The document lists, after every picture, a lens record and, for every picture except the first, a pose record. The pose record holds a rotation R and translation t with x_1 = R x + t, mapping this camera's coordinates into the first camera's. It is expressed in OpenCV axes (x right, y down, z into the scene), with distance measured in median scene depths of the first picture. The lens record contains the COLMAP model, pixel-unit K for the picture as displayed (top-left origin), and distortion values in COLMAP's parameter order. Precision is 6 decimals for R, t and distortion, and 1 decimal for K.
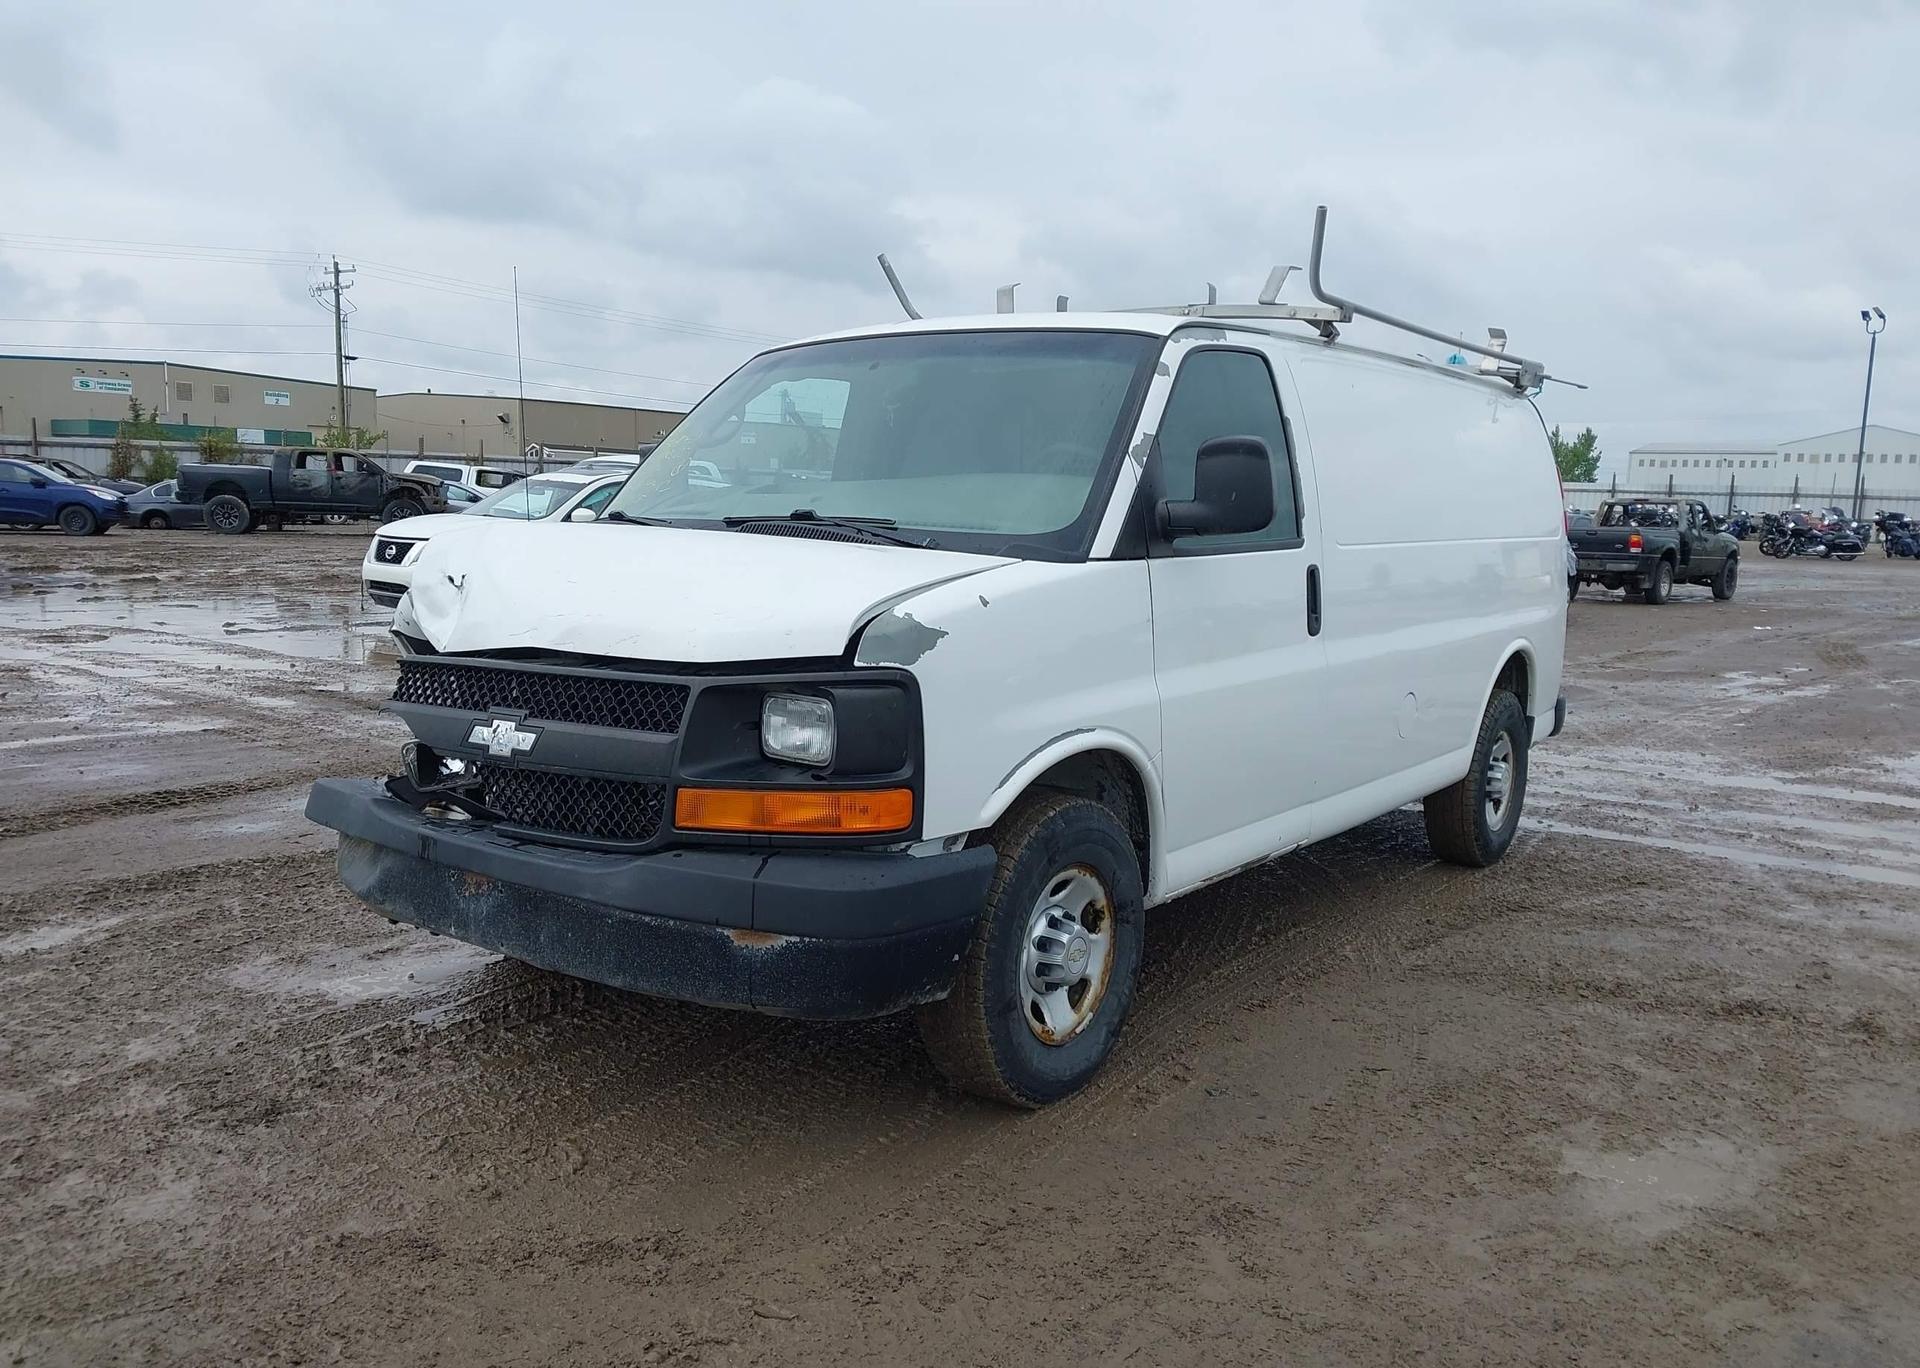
lens RADIAL K [[1492.0, 0, 940.9], [0, 1492.0, 657.7], [0, 0, 1]] dist [0.162360, -0.319978]
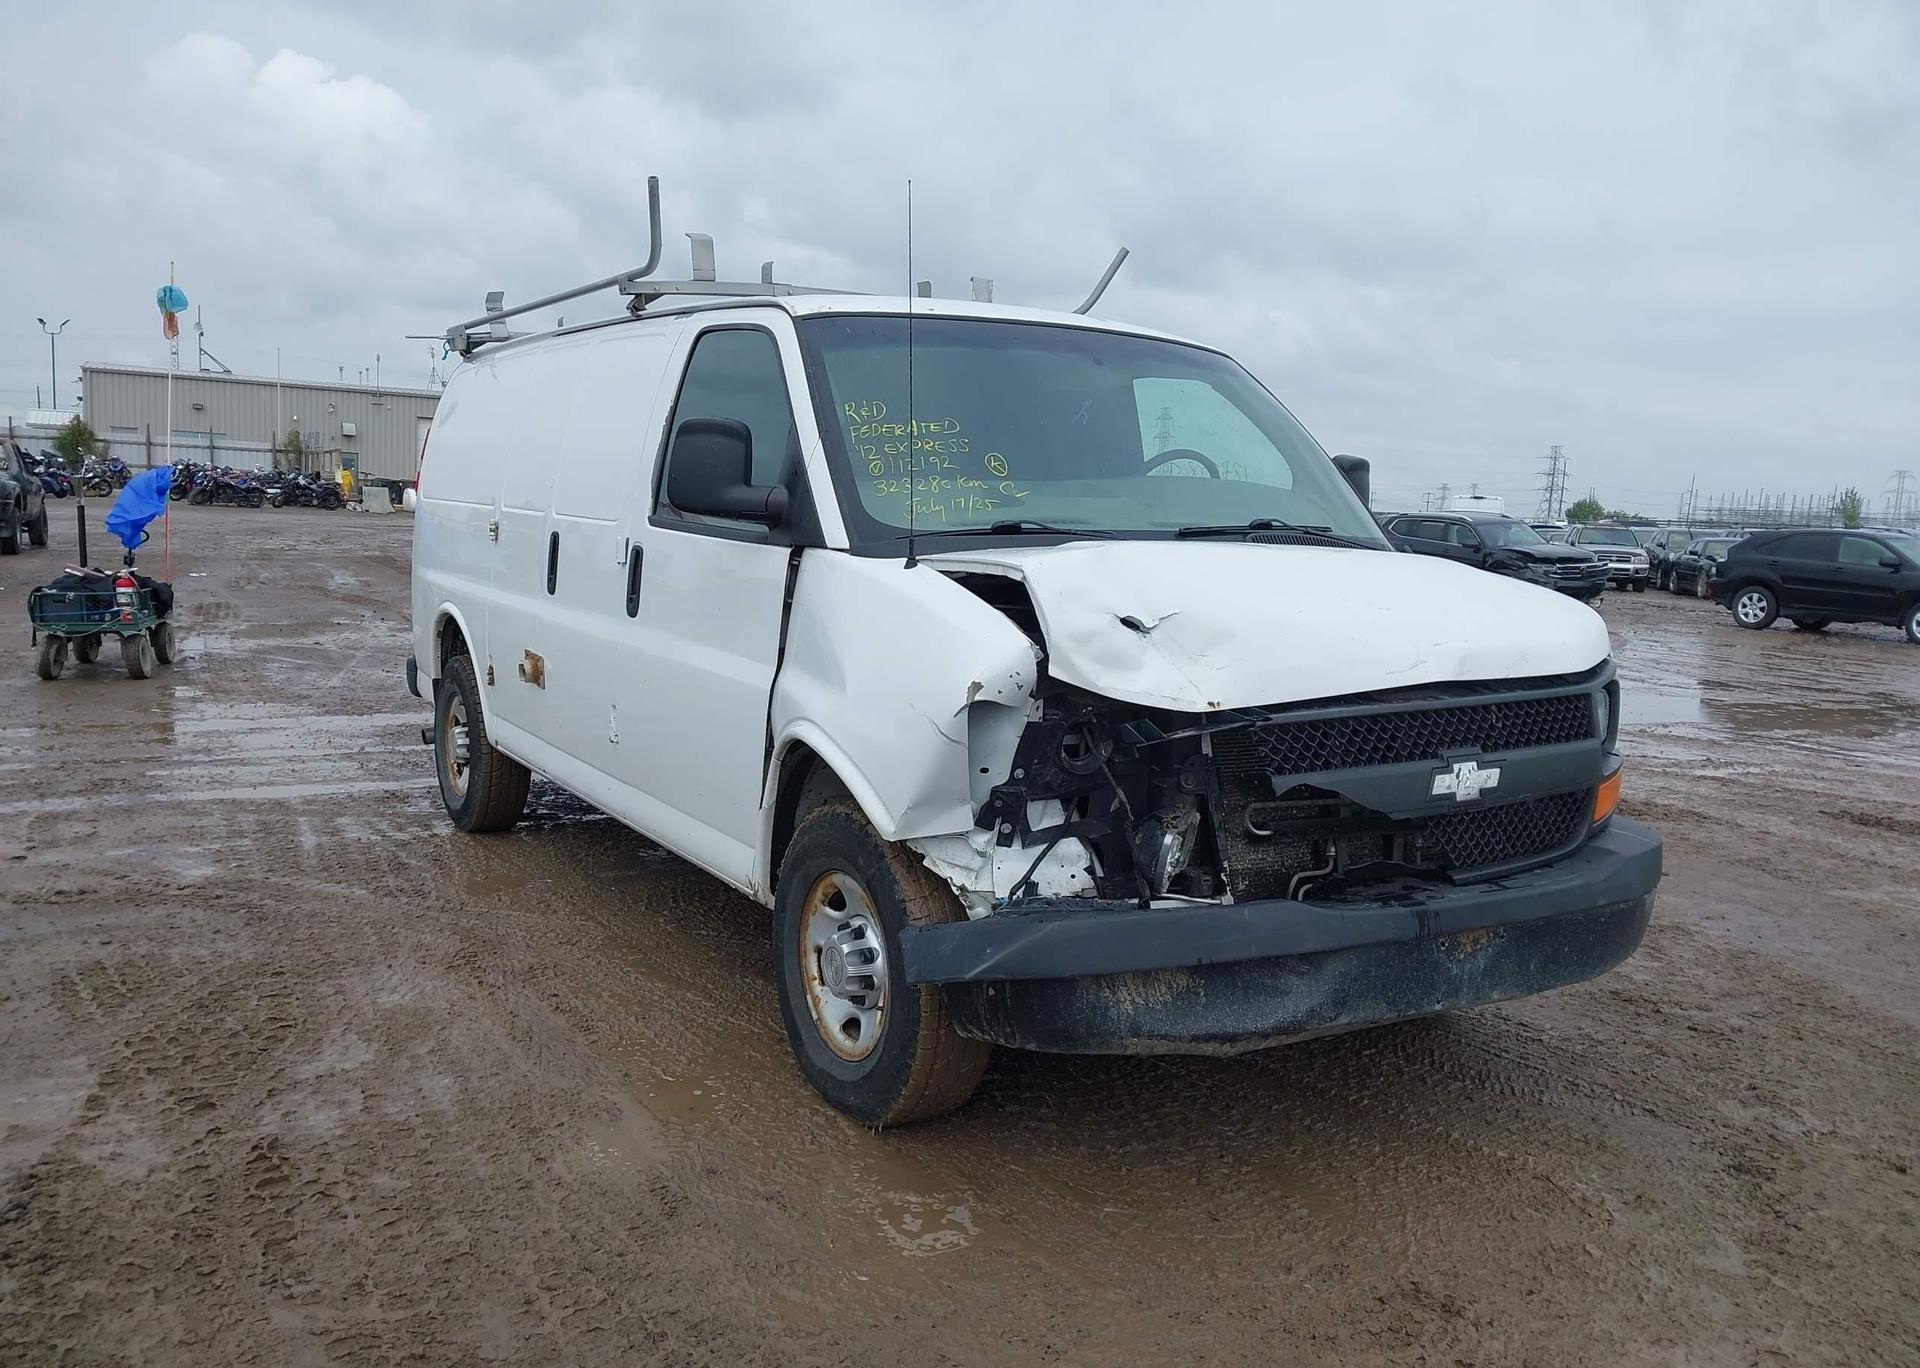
lens RADIAL K [[1537.1, 0, 933.5], [0, 1537.1, 627.5], [0, 0, 1]] dist [0.098944, -0.142872]
pose [[0.370552, -0.087759, 0.924657, -1.297557], [0.066971, 0.995460, 0.067641, -0.128433], [-0.926394, 0.036860, 0.374746, 0.949066]]
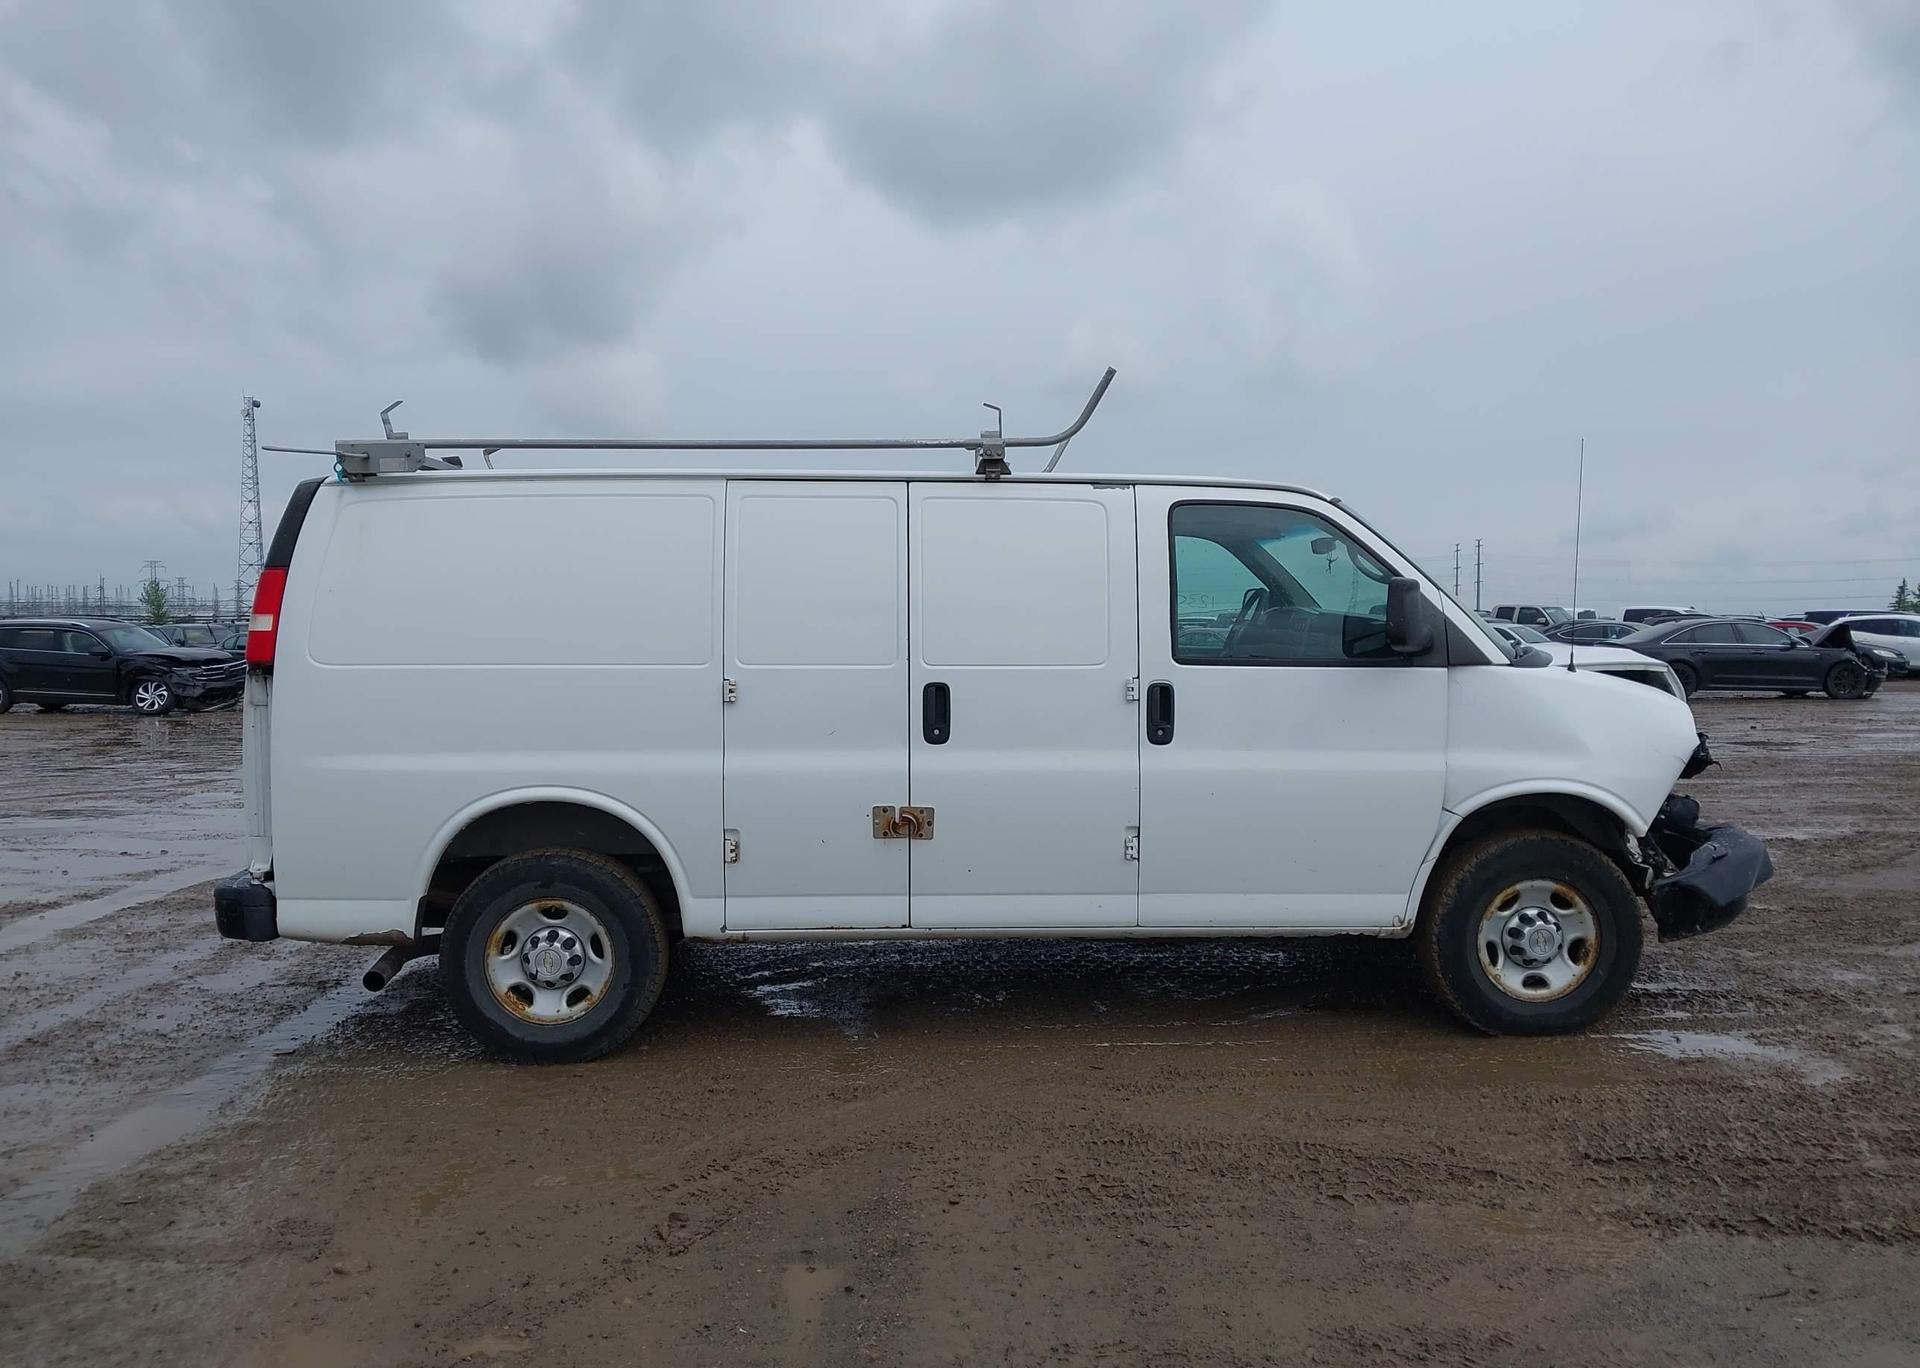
lens RADIAL K [[1576.6, 0, 959.7], [0, 1576.6, 632.7], [0, 0, 1]] dist [0.103530, -0.160484]
pose [[-0.628829, -0.029795, 0.776972, -1.255674], [0.074186, 0.992408, 0.098097, -0.353045], [-0.773996, 0.119327, -0.621845, 2.876497]]
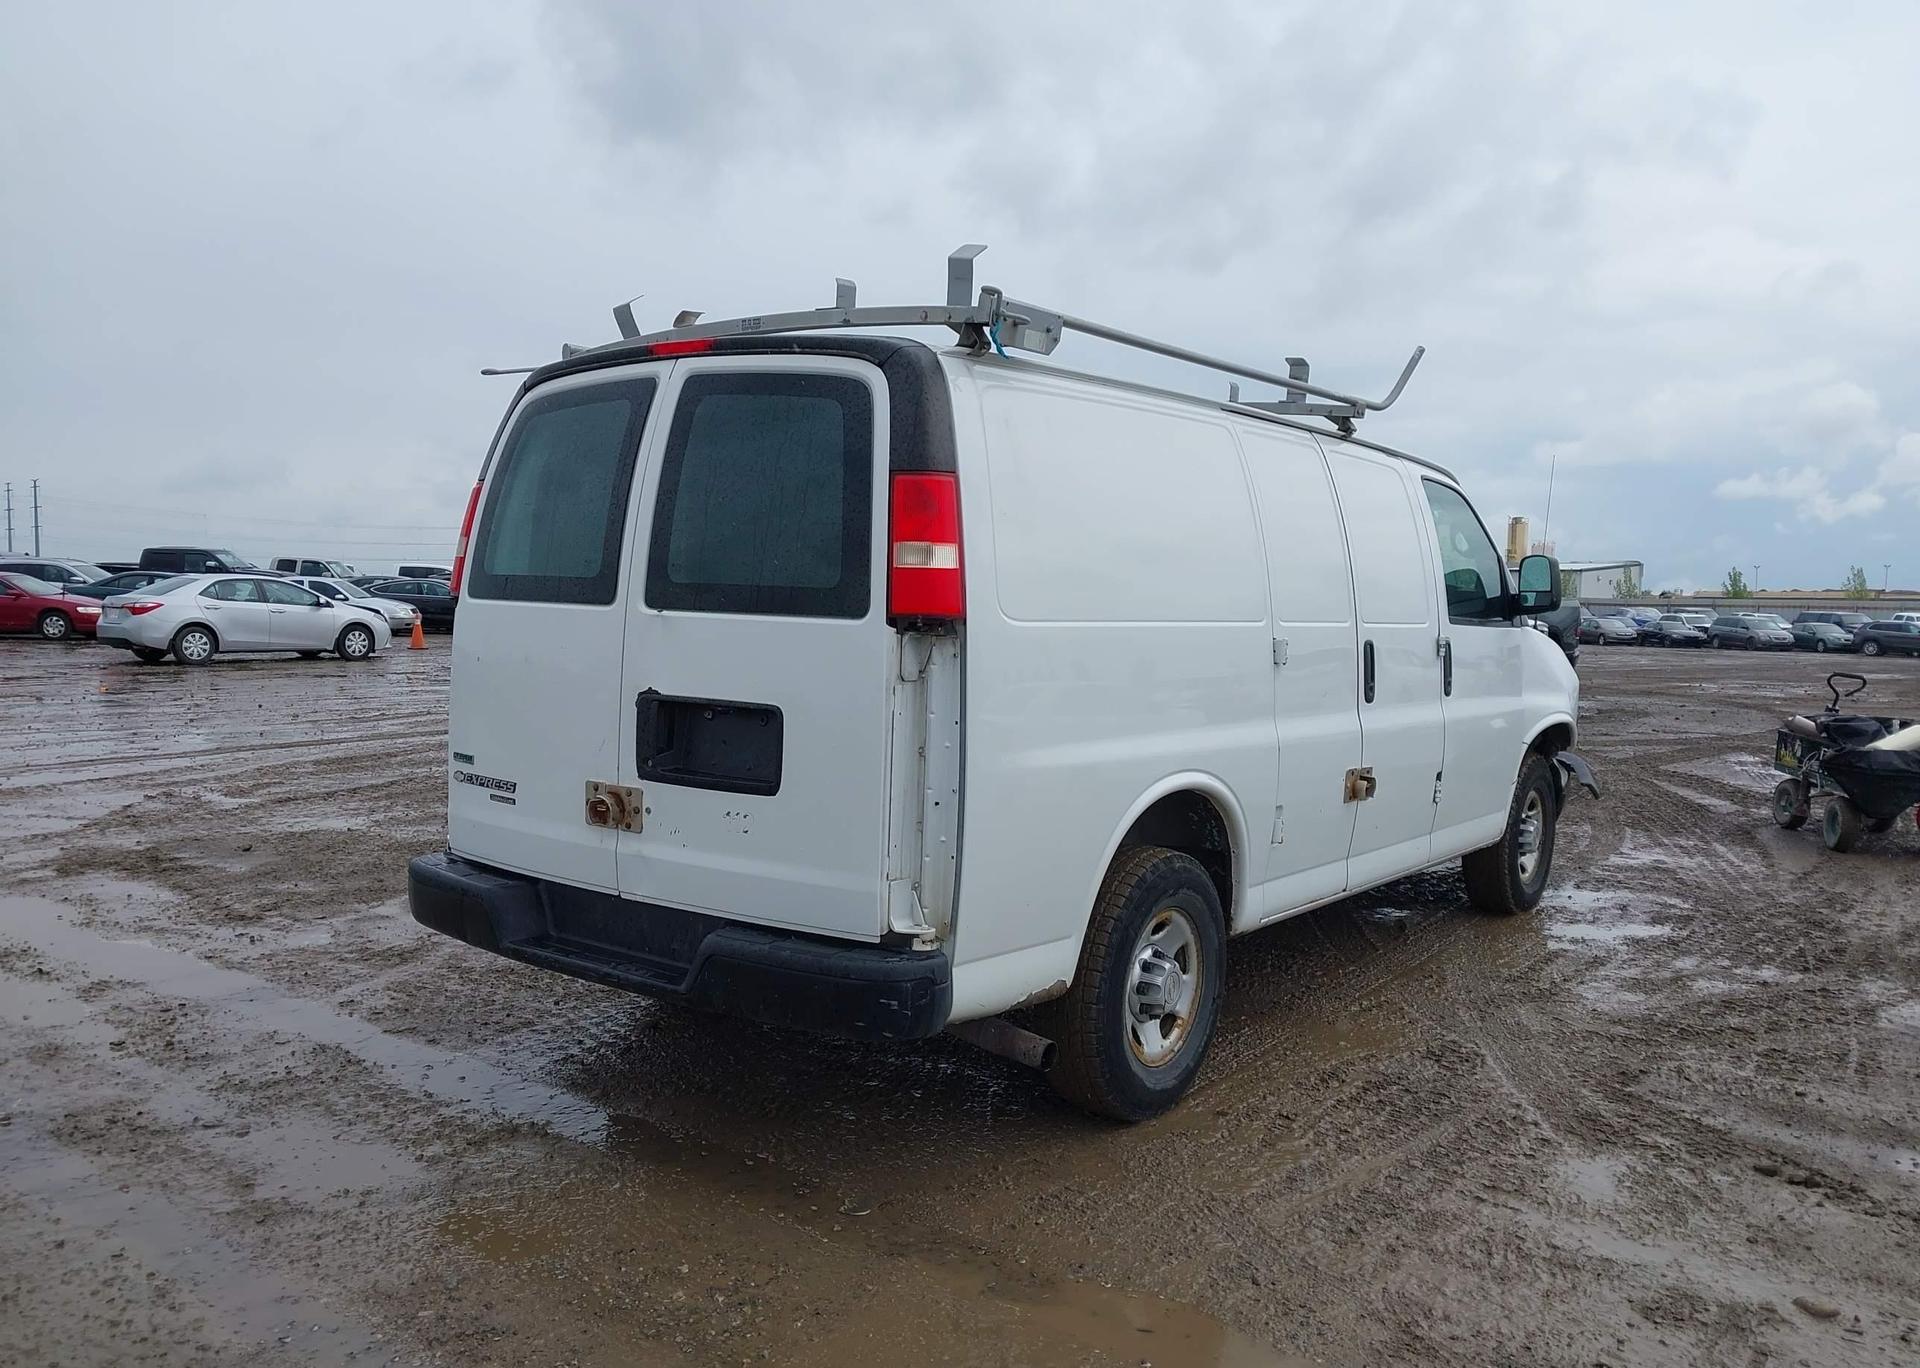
lens RADIAL K [[1492.0, 0, 940.9], [0, 1492.0, 657.7], [0, 0, 1]] dist [0.162360, -0.319978]
pose [[-0.998640, -0.051852, 0.005355, 0.449304], [-0.050398, 0.986644, 0.154900, -0.344821], [-0.013315, 0.154420, -0.987916, 3.423237]]
